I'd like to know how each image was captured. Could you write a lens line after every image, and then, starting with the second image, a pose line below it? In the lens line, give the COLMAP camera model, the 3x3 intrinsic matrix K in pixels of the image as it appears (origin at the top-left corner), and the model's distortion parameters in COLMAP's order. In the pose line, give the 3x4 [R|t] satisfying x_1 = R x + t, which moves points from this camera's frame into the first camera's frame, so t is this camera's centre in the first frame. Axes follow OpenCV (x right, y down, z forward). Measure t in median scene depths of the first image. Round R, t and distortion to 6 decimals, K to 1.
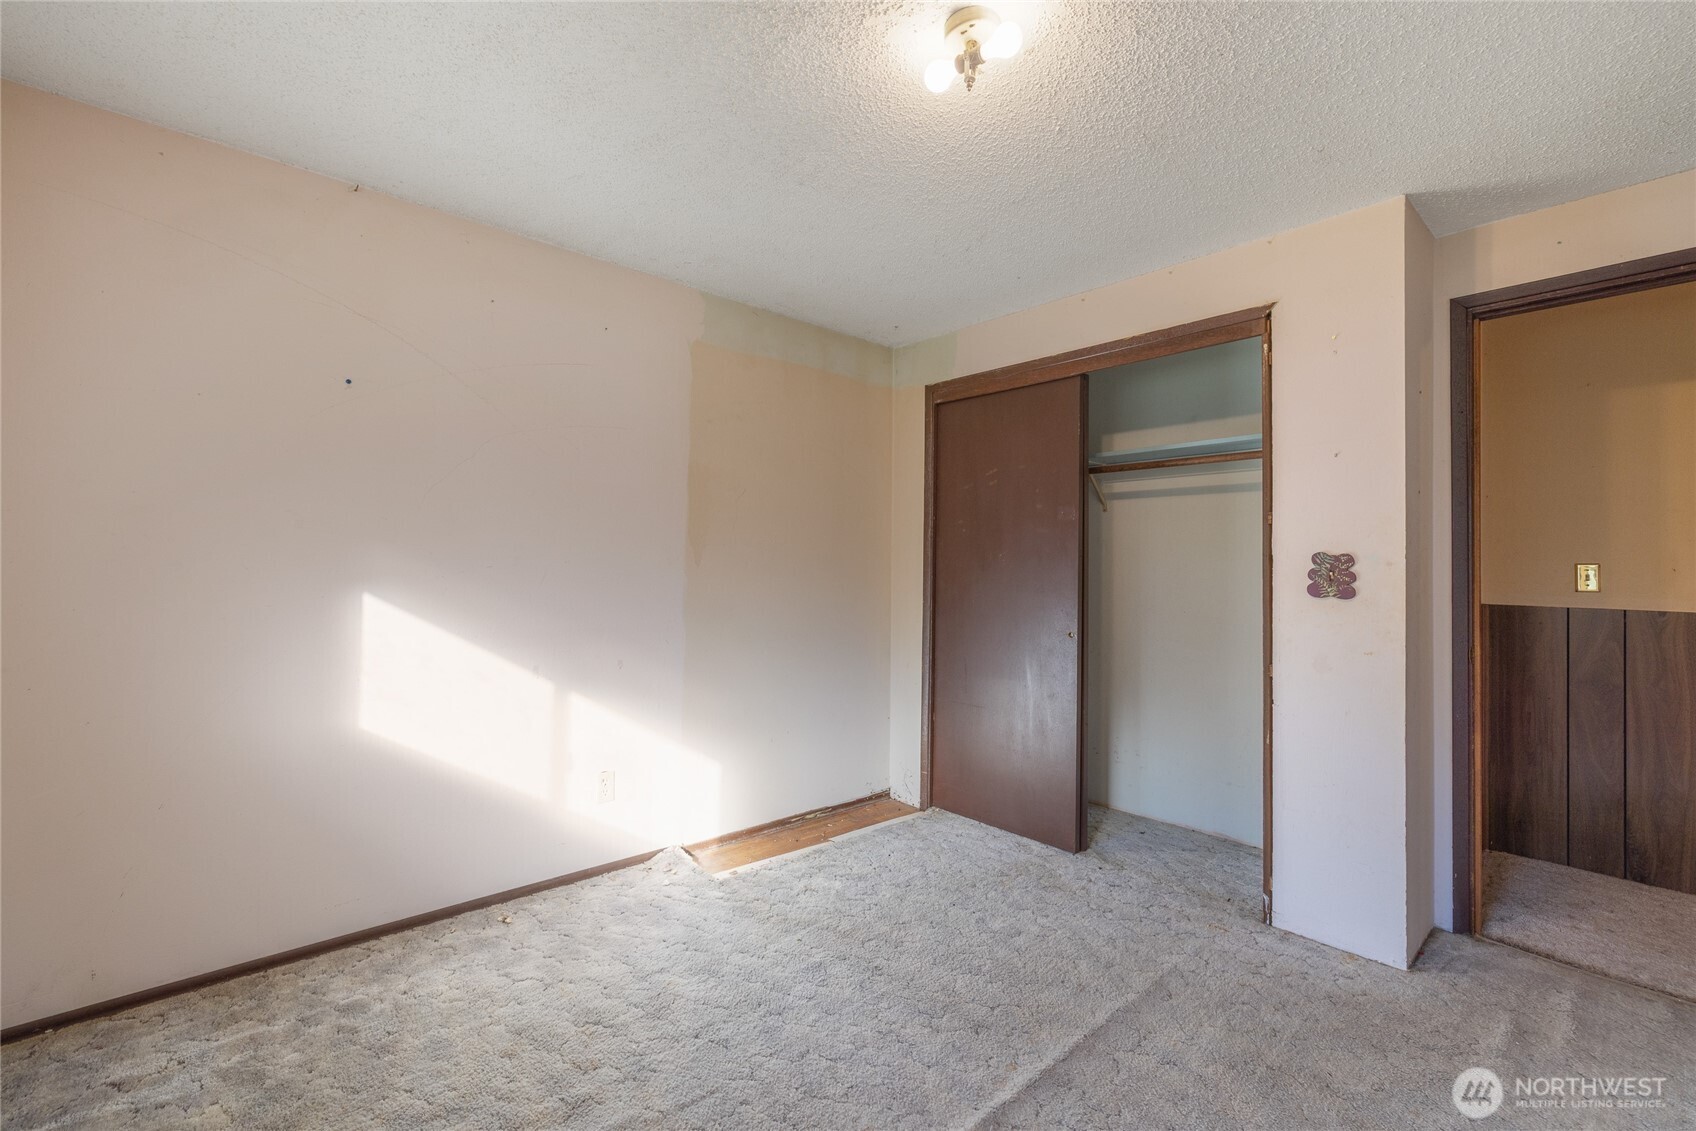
lens RADIAL K [[676.0, 0, 866.6], [0, 676.0, 546.9], [0, 0, 1]] dist [-0.000911, -0.000134]
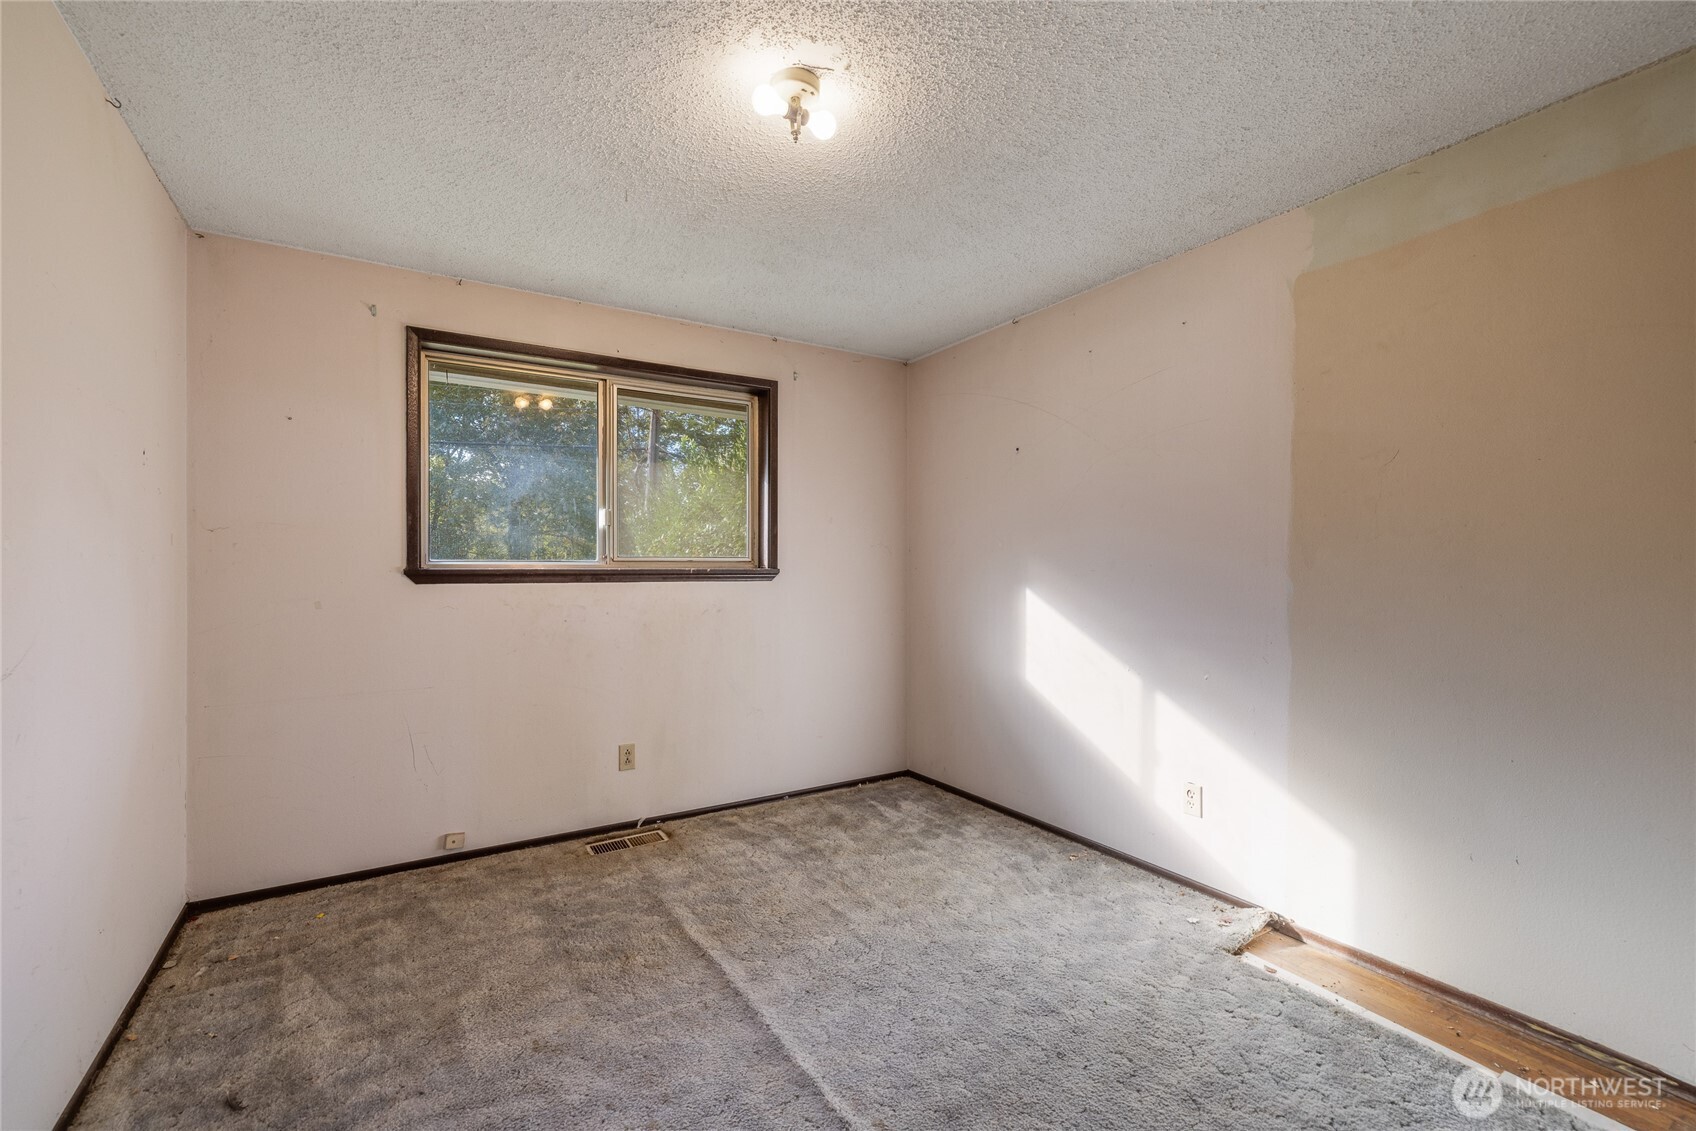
lens RADIAL K [[714.5, 0, 830.4], [0, 714.5, 558.4], [0, 0, 1]] dist [0.003447, 0.000962]
pose [[-0.155007, -0.019797, -0.987715, 0.876084], [0.029393, 0.999264, -0.024642, 0.028191], [0.987476, -0.032852, -0.154311, 0.820518]]
